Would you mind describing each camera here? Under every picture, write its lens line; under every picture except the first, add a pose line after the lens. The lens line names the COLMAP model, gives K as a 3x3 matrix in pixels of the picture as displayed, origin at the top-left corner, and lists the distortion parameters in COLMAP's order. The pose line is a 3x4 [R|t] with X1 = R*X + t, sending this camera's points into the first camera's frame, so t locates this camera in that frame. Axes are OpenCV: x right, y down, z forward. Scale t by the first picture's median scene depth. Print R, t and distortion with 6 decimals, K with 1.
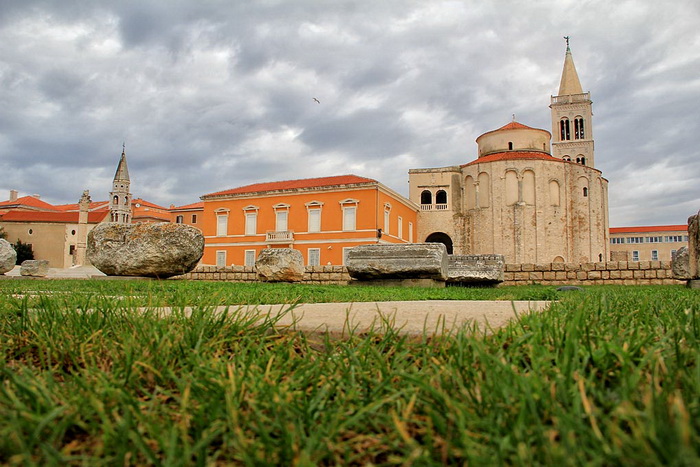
lens RADIAL K [[550.9, 0, 350.0], [0, 550.9, 233.5], [0, 0, 1]] dist [-0.091099, 0.001209]
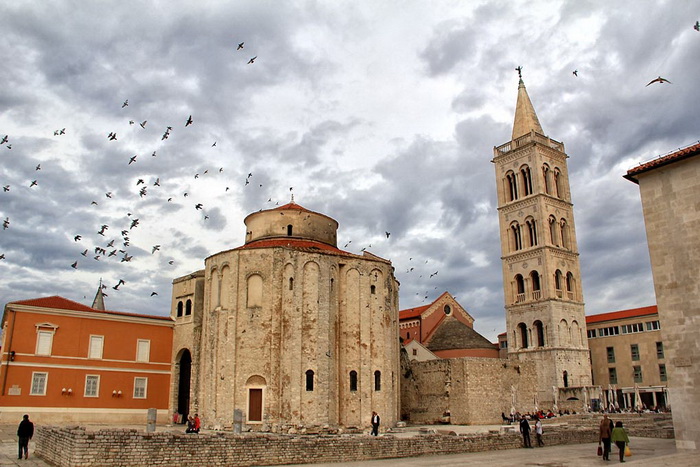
lens RADIAL K [[550.9, 0, 350.0], [0, 550.9, 233.5], [0, 0, 1]] dist [-0.091099, 0.001209]
pose [[0.851626, -0.158994, -0.499454, 0.834787], [0.063616, 0.977193, -0.202603, 0.010865], [0.520275, 0.140768, 0.842317, 0.389322]]
